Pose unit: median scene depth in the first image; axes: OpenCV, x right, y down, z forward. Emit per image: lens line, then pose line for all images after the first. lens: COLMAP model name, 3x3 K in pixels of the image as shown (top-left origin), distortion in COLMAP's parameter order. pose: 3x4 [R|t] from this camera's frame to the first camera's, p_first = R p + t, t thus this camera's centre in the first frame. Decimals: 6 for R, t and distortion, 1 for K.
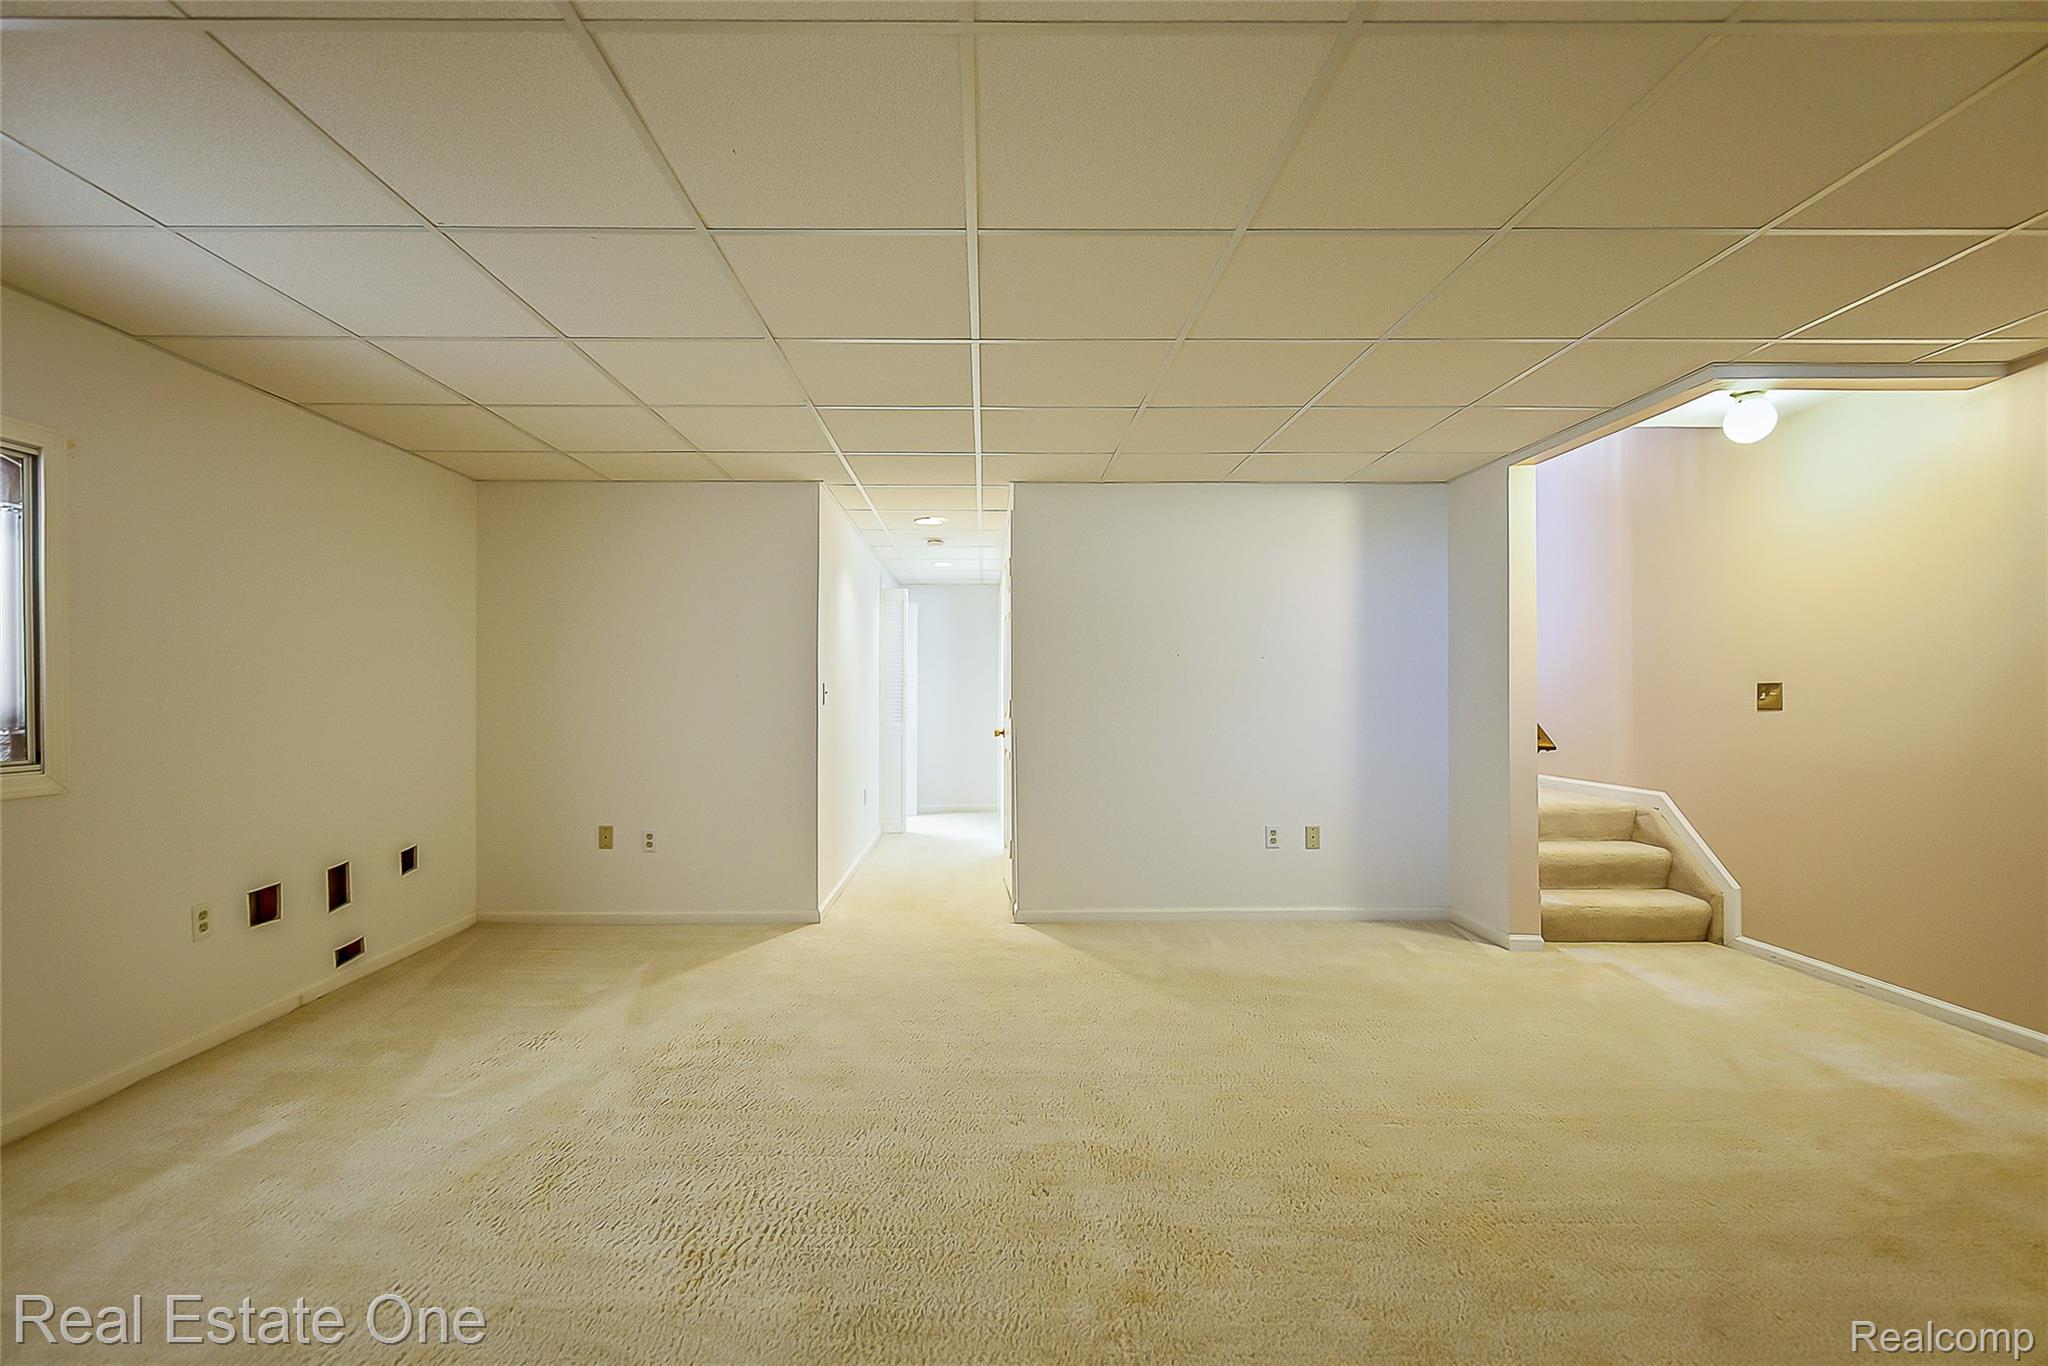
lens RADIAL K [[879.5, 0, 1017.8], [0, 879.5, 691.0], [0, 0, 1]] dist [-0.003854, -0.000709]
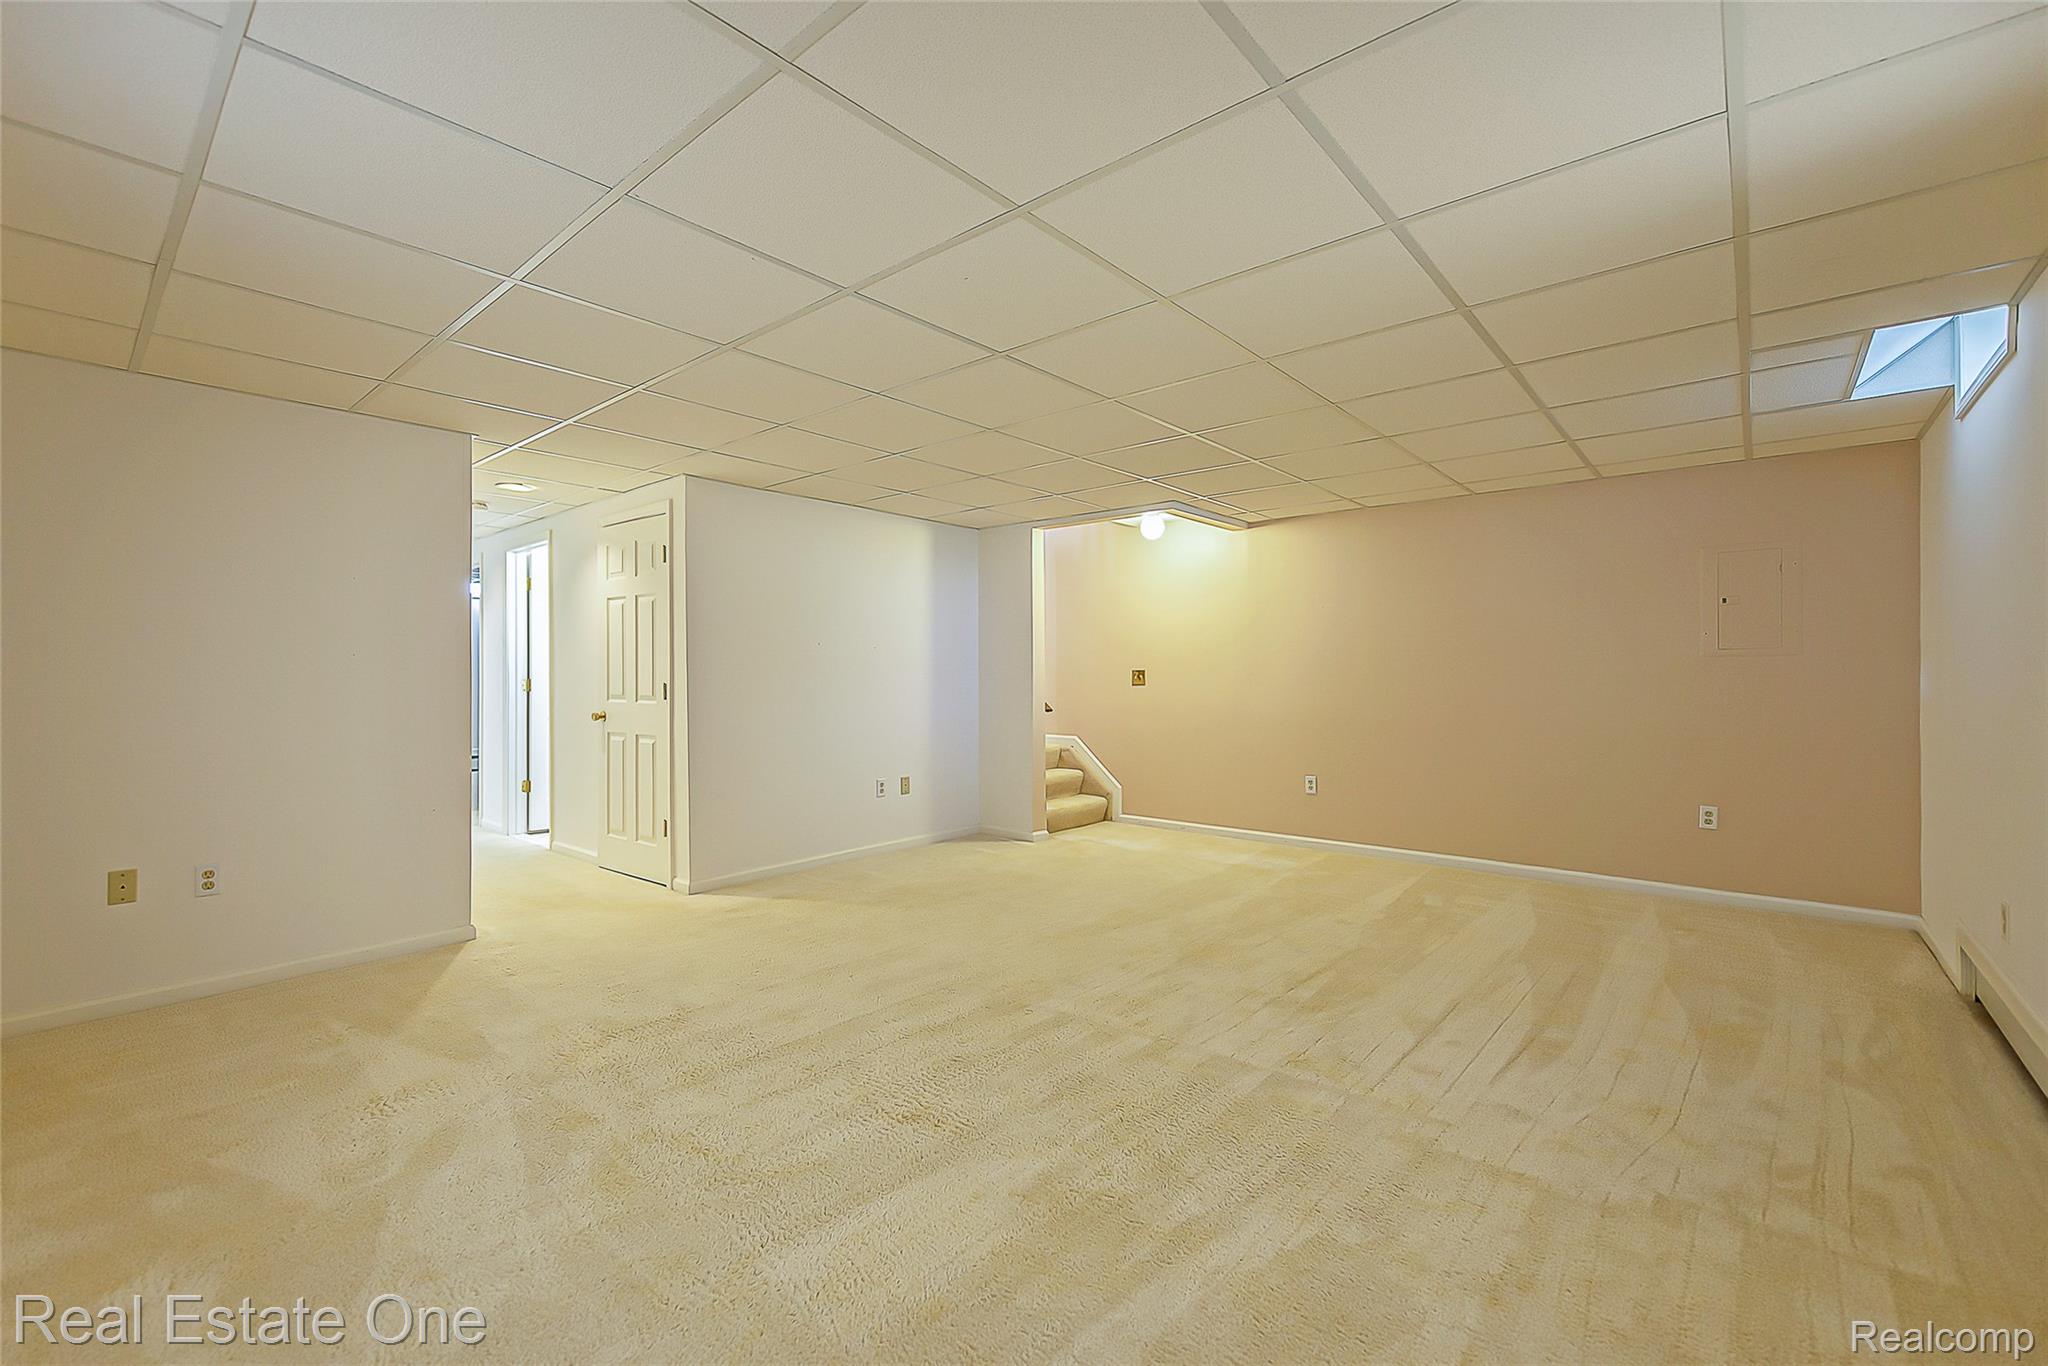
lens RADIAL K [[879.5, 0, 1010.8], [0, 879.5, 677.4], [0, 0, 1]] dist [-0.003854, -0.000709]
pose [[0.647992, -0.002623, 0.761642, -0.631687], [-0.003170, 0.999976, 0.006141, -0.004696], [-0.761640, -0.006394, 0.647968, 0.028672]]
